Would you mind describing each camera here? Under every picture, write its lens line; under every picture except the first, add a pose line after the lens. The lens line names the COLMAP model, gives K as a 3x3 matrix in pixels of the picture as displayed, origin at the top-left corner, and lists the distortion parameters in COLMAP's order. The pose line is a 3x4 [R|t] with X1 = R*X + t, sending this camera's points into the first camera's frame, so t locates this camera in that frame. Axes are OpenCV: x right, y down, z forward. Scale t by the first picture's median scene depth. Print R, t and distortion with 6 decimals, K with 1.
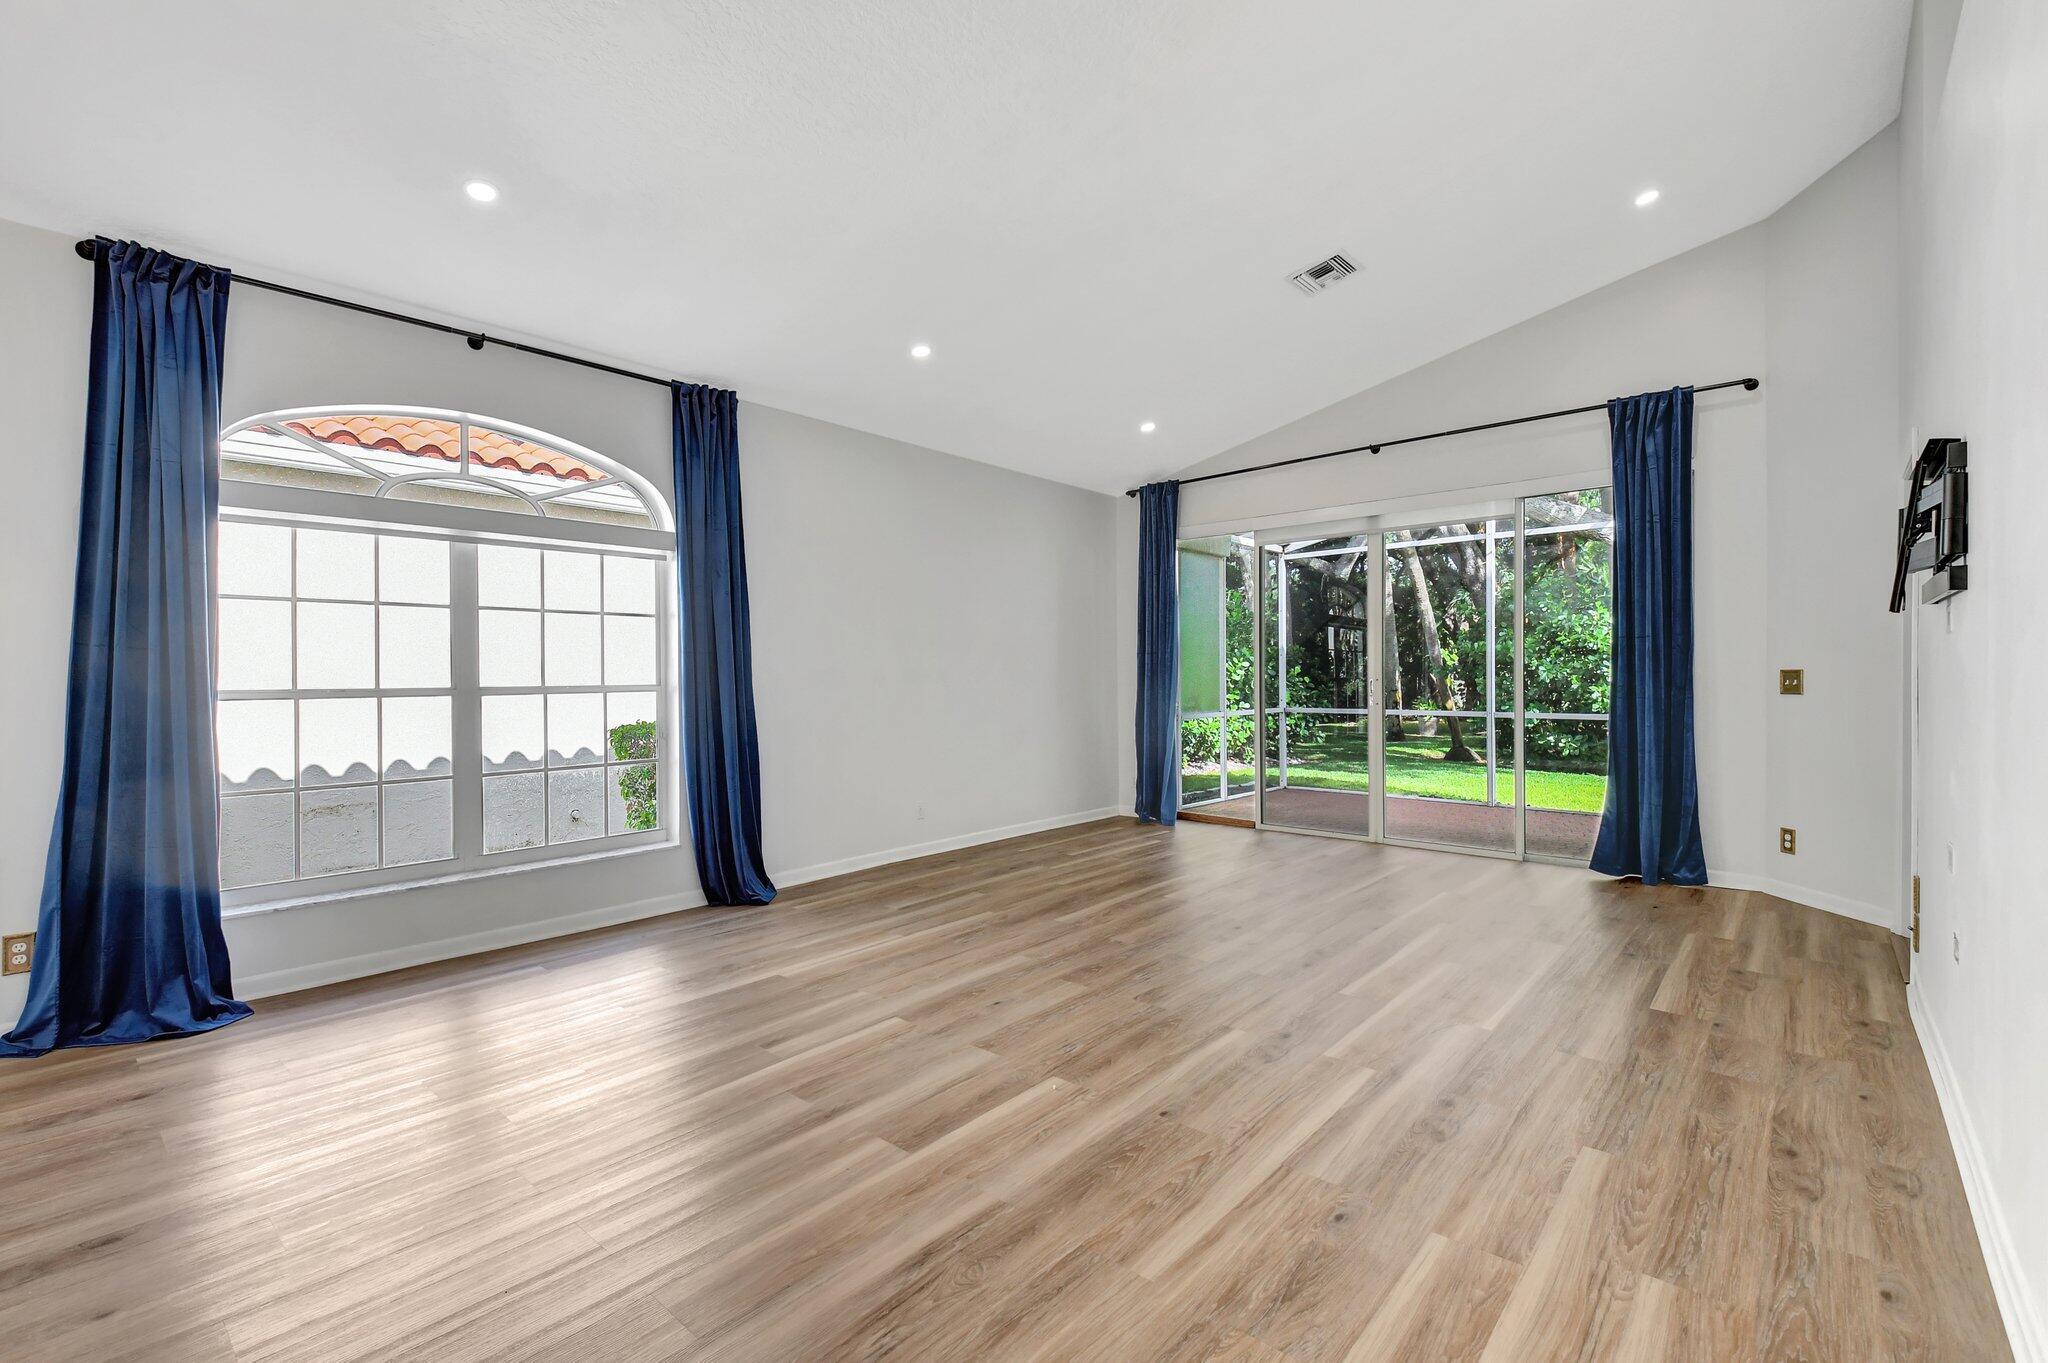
lens RADIAL K [[919.0, 0, 996.3], [0, 919.0, 681.6], [0, 0, 1]] dist [-0.002032, -0.001006]
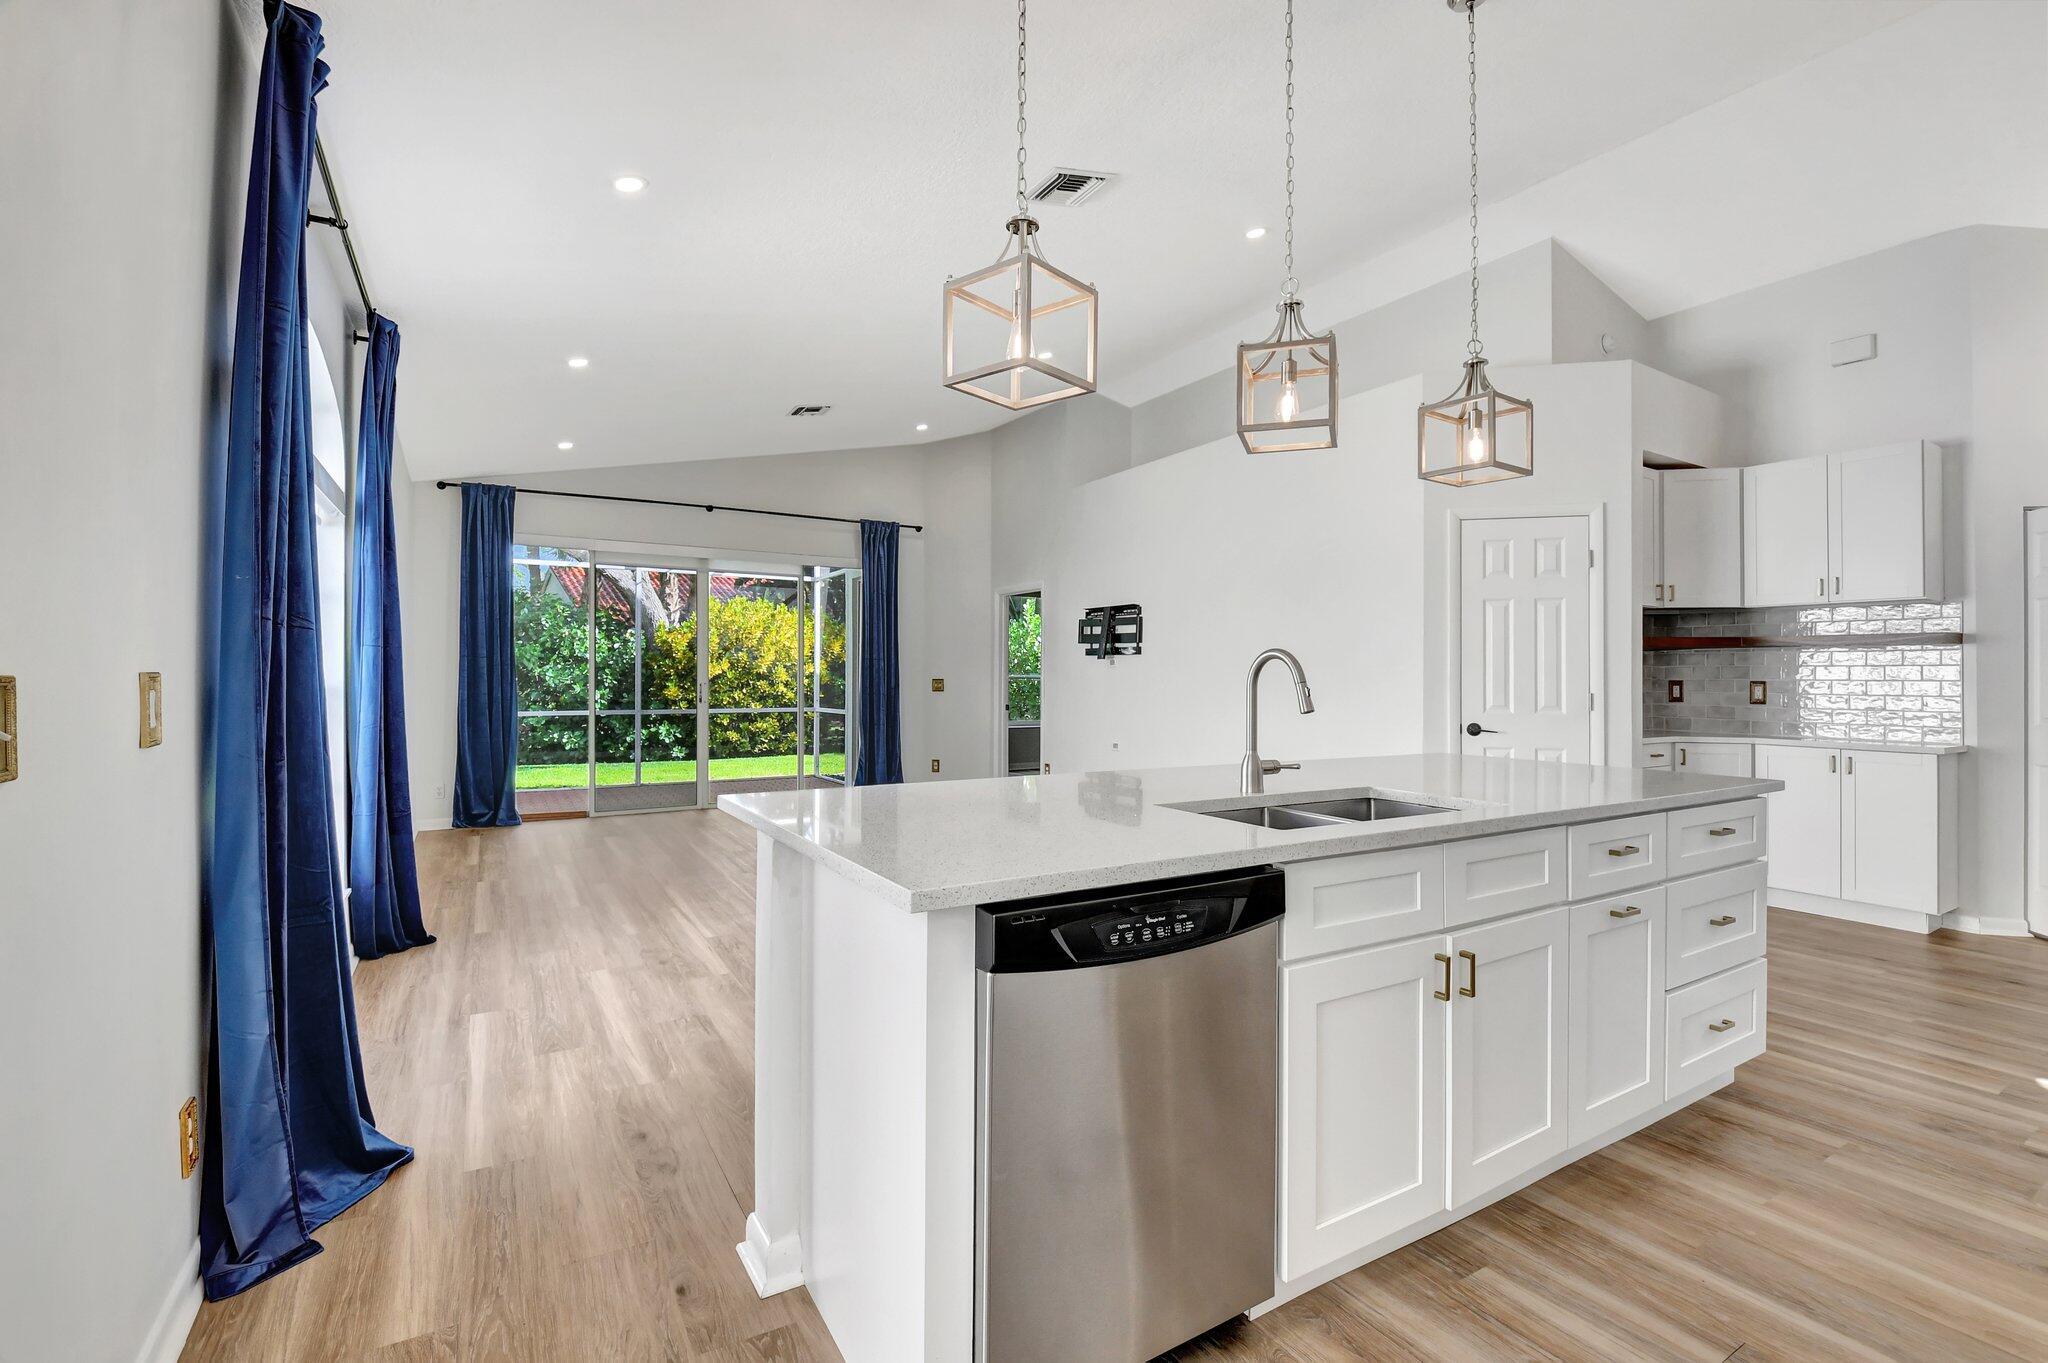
lens RADIAL K [[926.8, 0, 1053.5], [0, 926.8, 679.1], [0, 0, 1]] dist [-0.001223, -0.013582]
pose [[0.280132, 0.011838, 0.959889, -0.808949], [-0.002624, 0.999930, -0.011566, 0.006688], [-0.959958, 0.000721, 0.280143, 0.170351]]
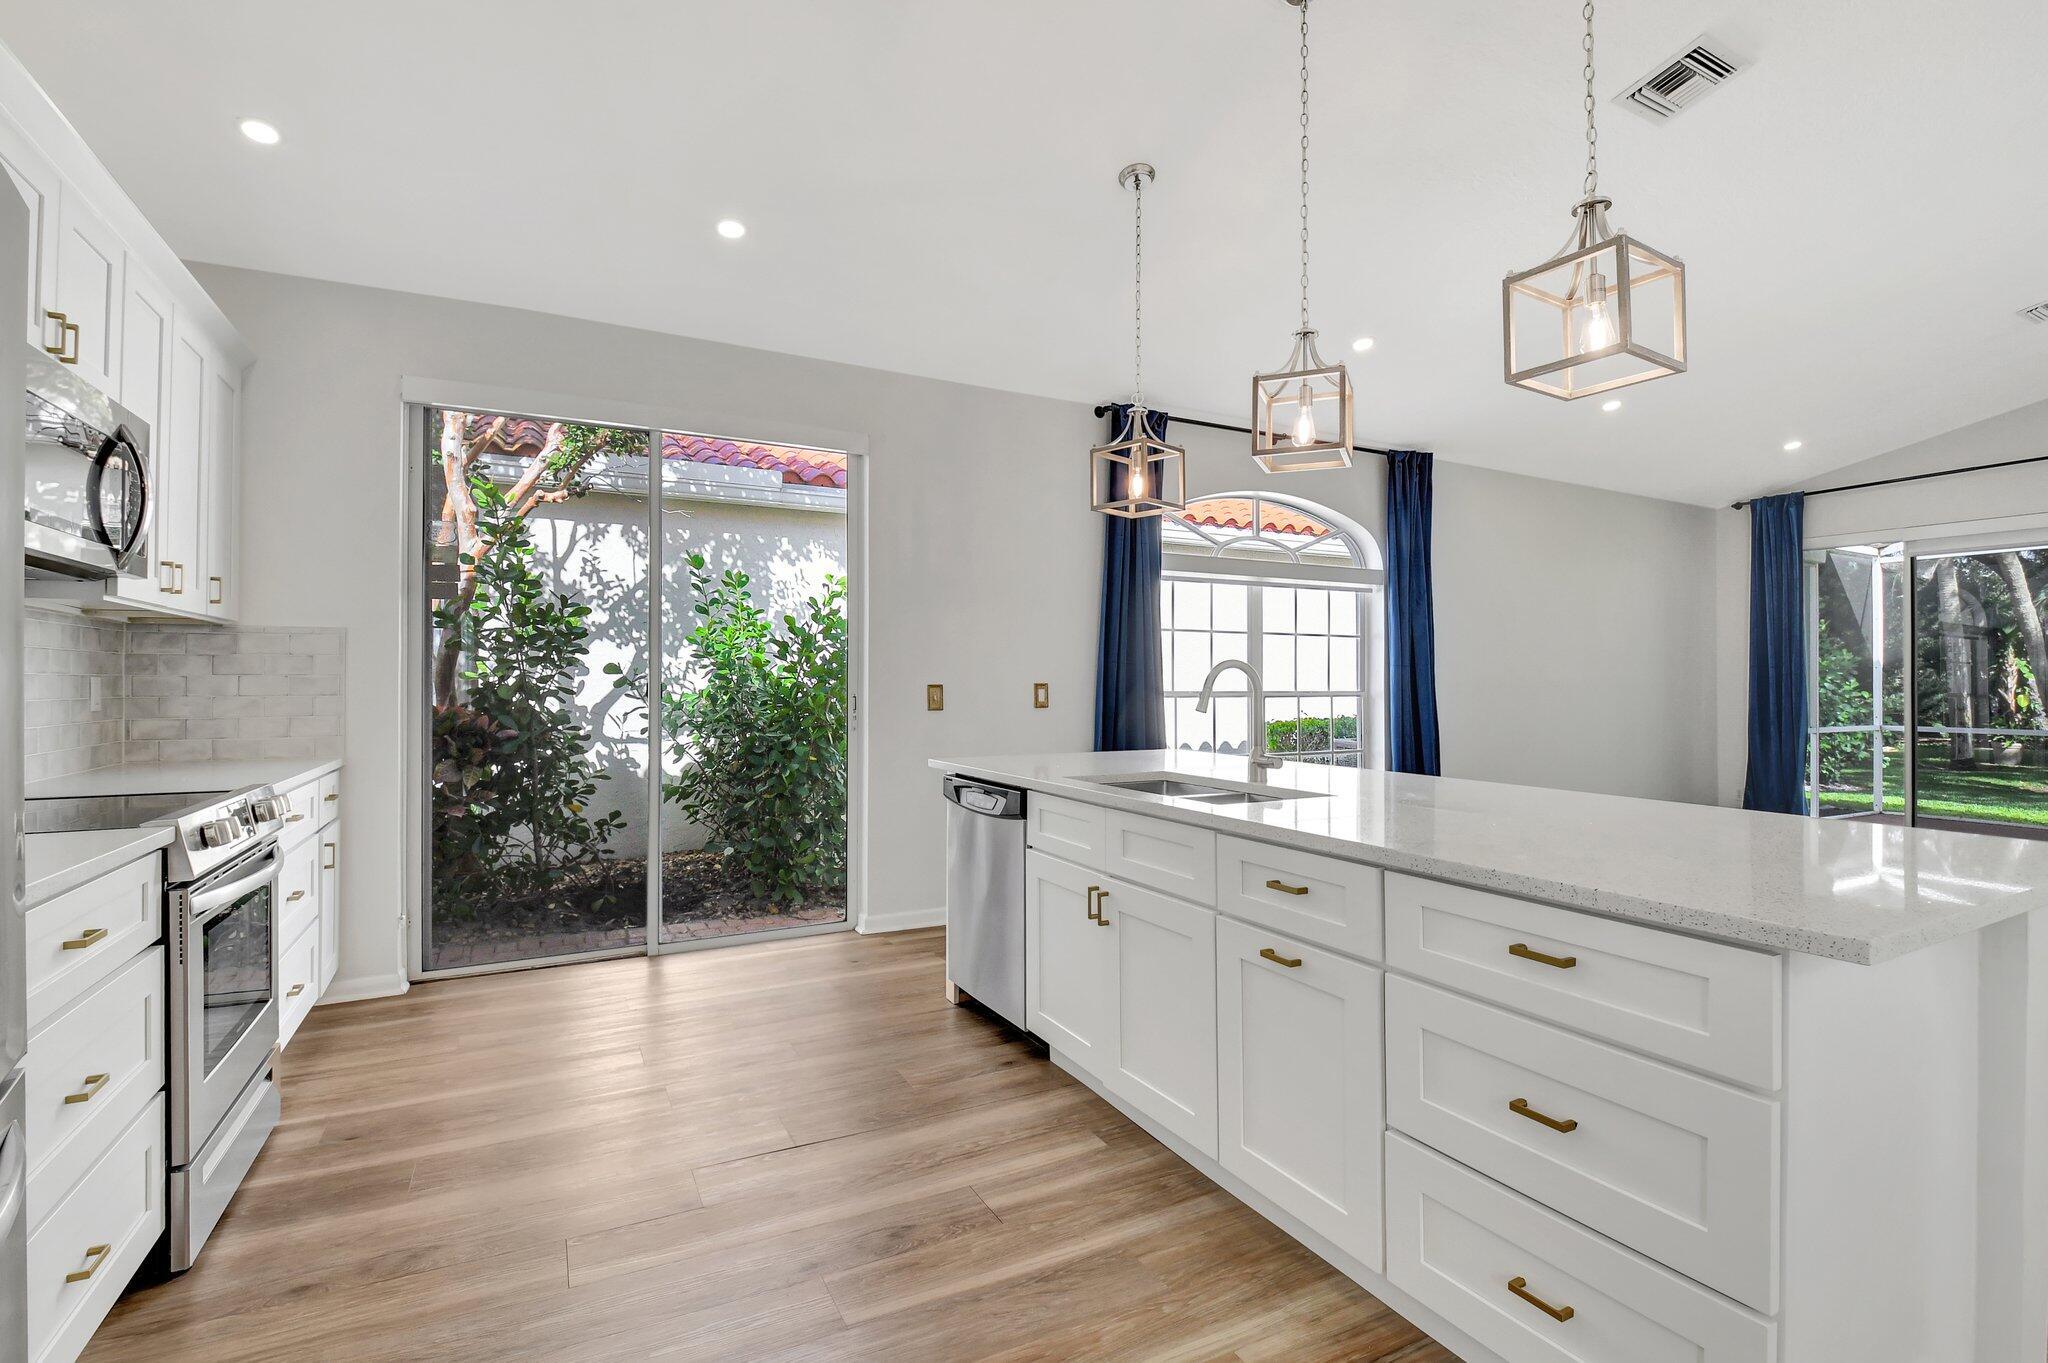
lens RADIAL K [[900.0, 0, 1006.4], [0, 900.0, 685.1], [0, 0, 1]] dist [0.036950, -0.029090]
pose [[0.933671, 0.006452, -0.358073, -0.333132], [-0.009163, 0.999941, -0.005876, 0.006637], [0.358014, 0.008767, 0.933675, -0.298156]]
